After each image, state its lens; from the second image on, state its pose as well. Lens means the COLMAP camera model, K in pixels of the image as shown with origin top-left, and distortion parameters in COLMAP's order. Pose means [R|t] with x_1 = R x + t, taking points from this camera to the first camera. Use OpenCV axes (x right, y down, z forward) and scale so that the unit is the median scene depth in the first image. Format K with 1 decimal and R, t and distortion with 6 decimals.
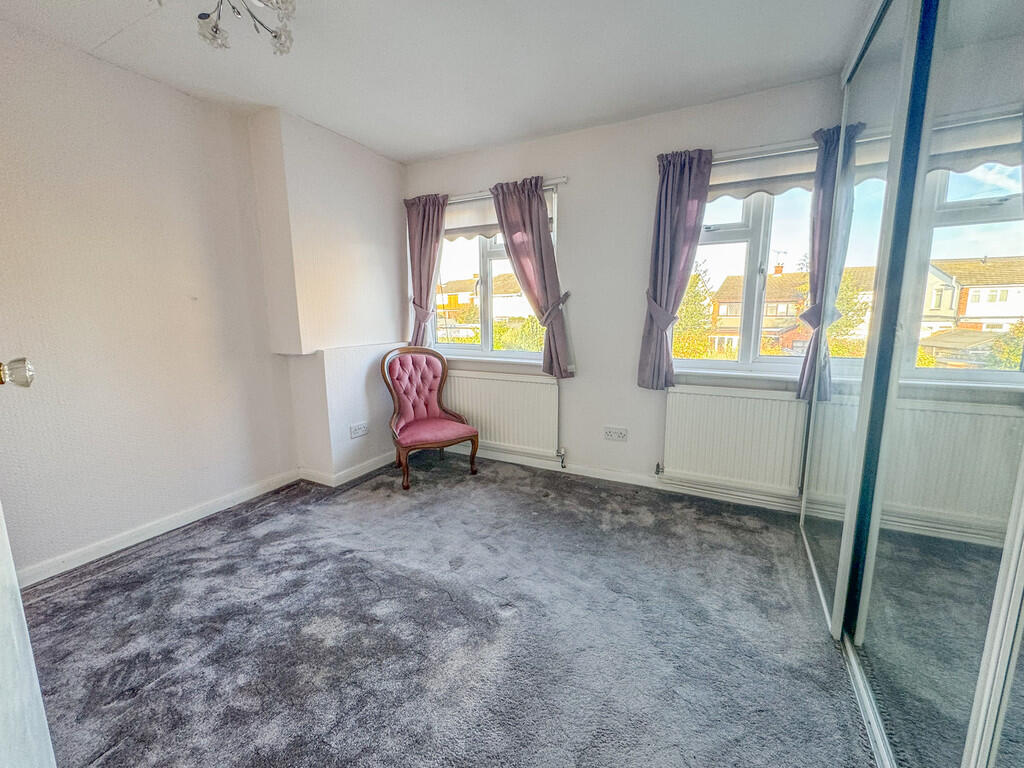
lens RADIAL K [[423.1, 0, 513.7], [0, 423.1, 383.5], [0, 0, 1]] dist [0.001938, -0.000221]
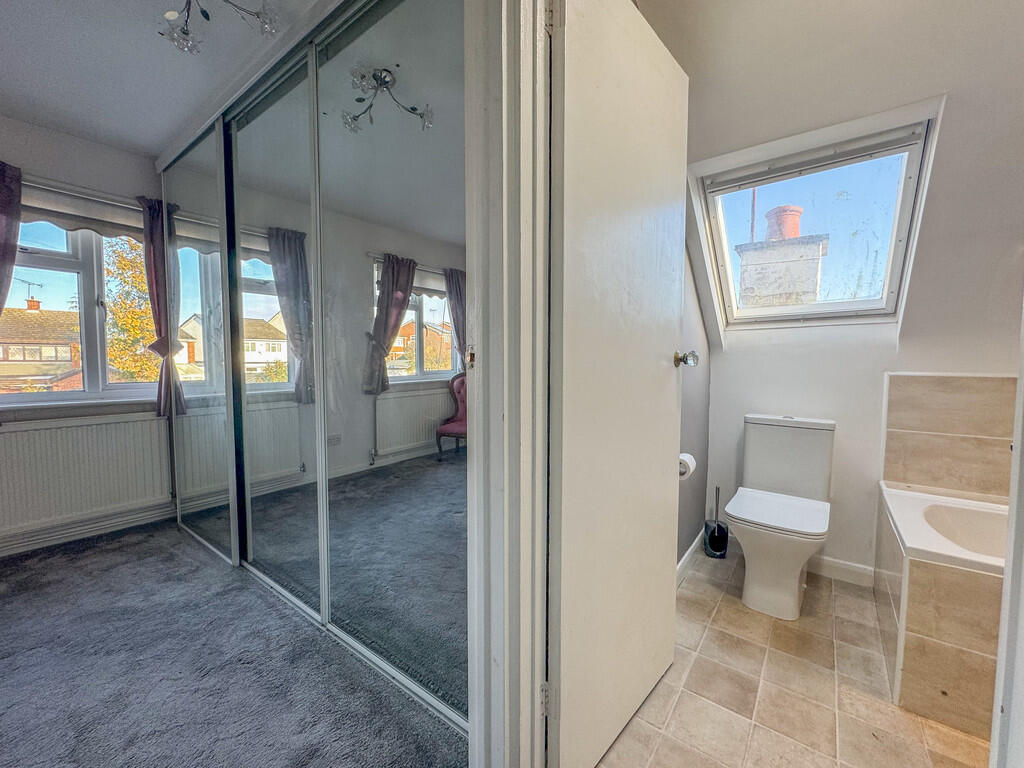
lens RADIAL K [[423.1, 0, 513.7], [0, 423.1, 383.5], [0, 0, 1]] dist [0.001938, -0.000221]
pose [[0.167501, -0.047200, 0.984741, -0.323052], [0.155812, 0.987567, 0.020832, 0.077397], [-0.973481, 0.149946, 0.172772, -0.174231]]
